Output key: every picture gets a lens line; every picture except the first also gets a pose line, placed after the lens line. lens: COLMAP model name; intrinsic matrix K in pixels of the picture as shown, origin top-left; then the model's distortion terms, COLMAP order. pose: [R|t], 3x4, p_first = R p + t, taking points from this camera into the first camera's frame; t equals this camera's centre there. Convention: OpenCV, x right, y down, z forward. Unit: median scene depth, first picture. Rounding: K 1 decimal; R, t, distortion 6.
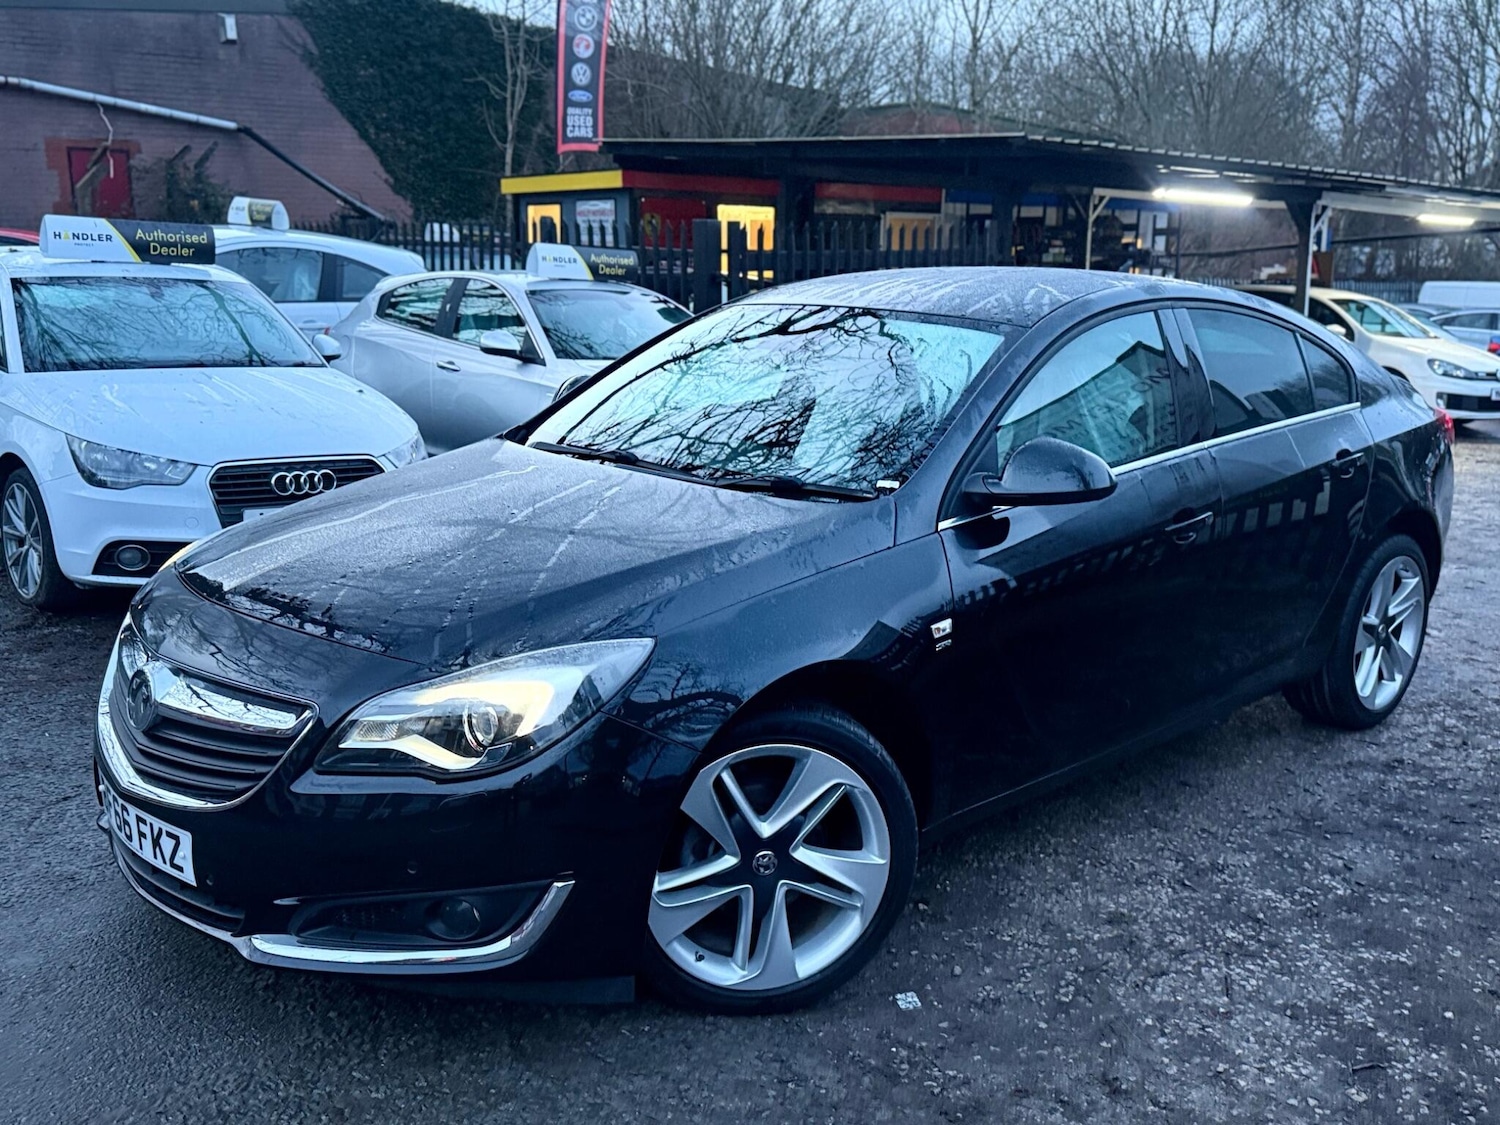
lens RADIAL K [[1425.0, 0, 745.7], [0, 1425.0, 575.4], [0, 0, 1]] dist [0.160374, -0.319911]
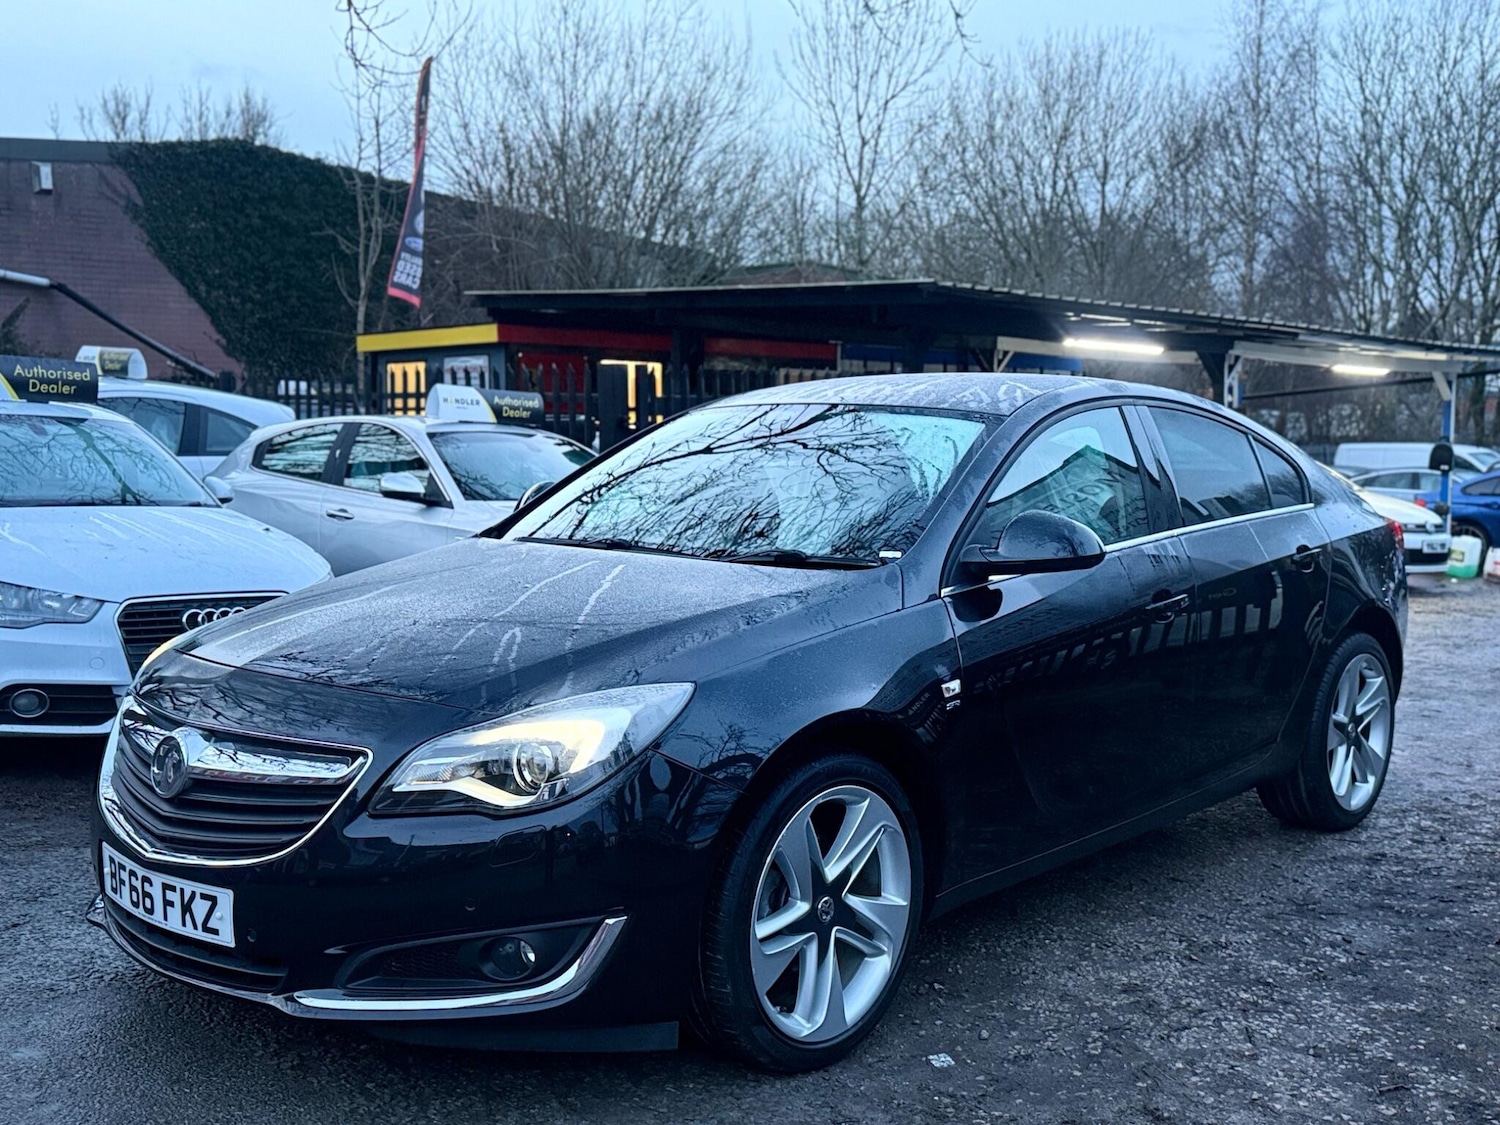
lens RADIAL K [[1622.8, 0, 750.0], [0, 1622.8, 562.5], [0, 0, 1]] dist [0.217671, -0.508918]
pose [[0.995827, -0.017450, 0.089576, -0.076611], [0.029703, 0.990079, -0.137340, 0.071415], [-0.086291, 0.139427, 0.986465, -0.107009]]
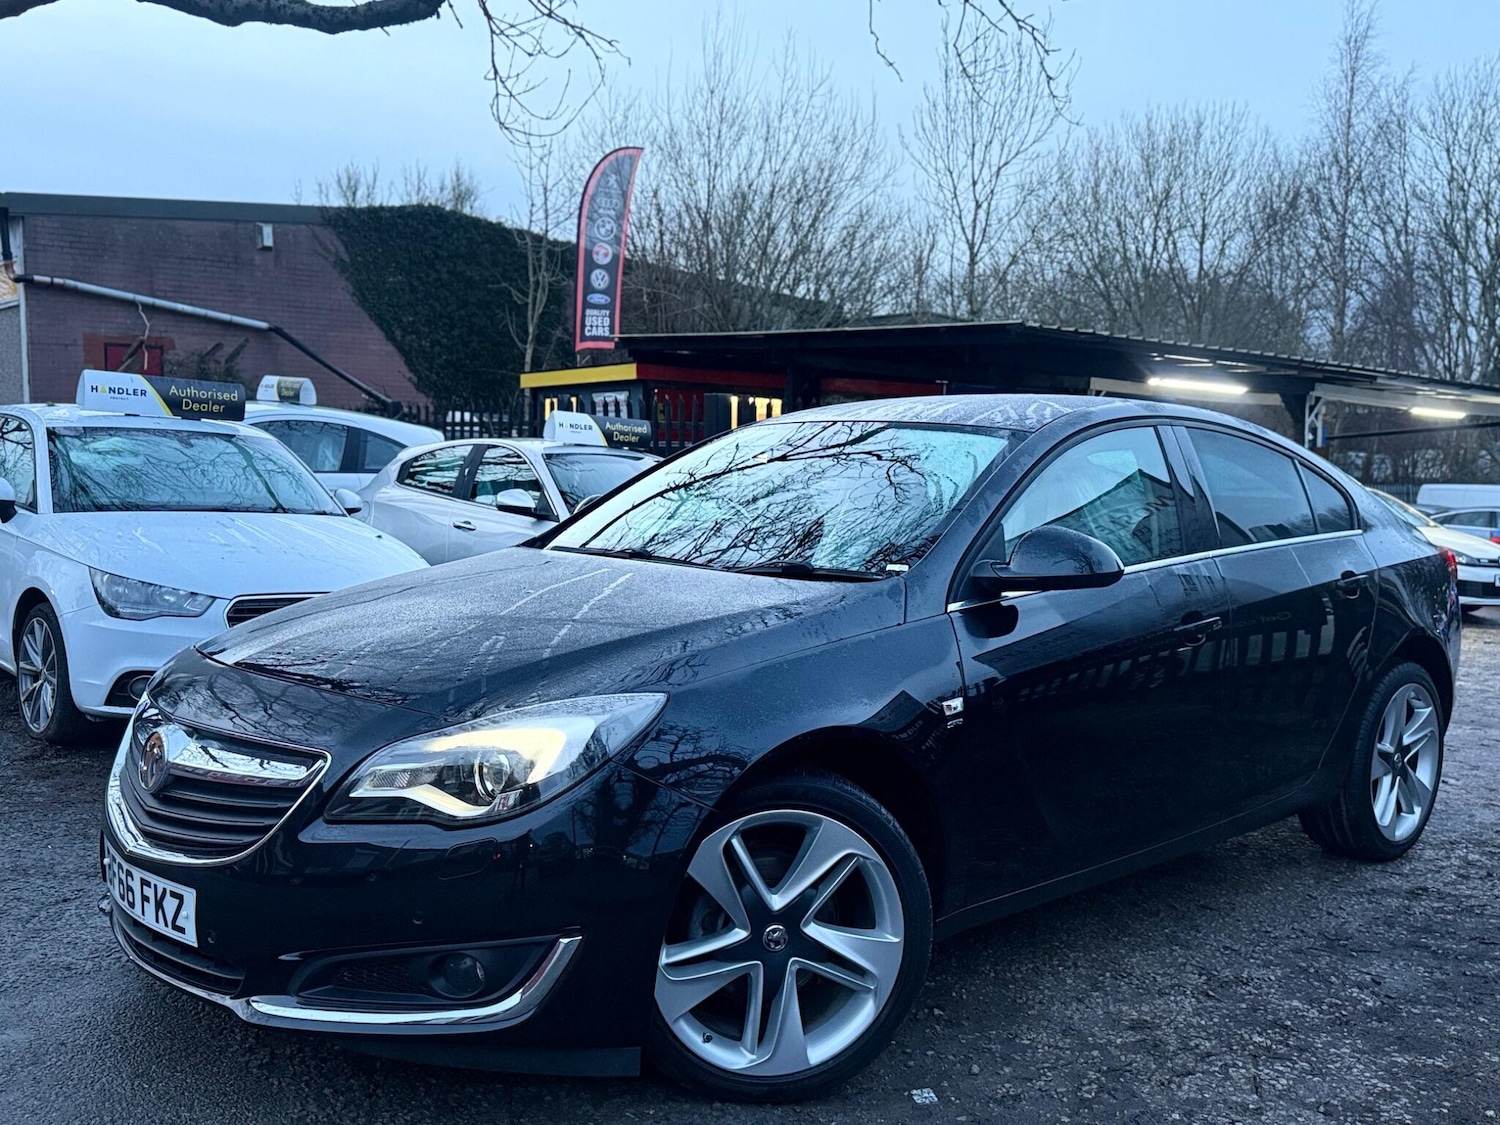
lens RADIAL K [[1426.4, 0, 736.2], [0, 1426.4, 556.6], [0, 0, 1]] dist [0.134262, -0.238500]
pose [[0.999910, 0.006856, -0.011497, -0.002414], [-0.008546, 0.988035, -0.153995, 0.060081], [0.010303, 0.154079, 0.988005, -0.004463]]
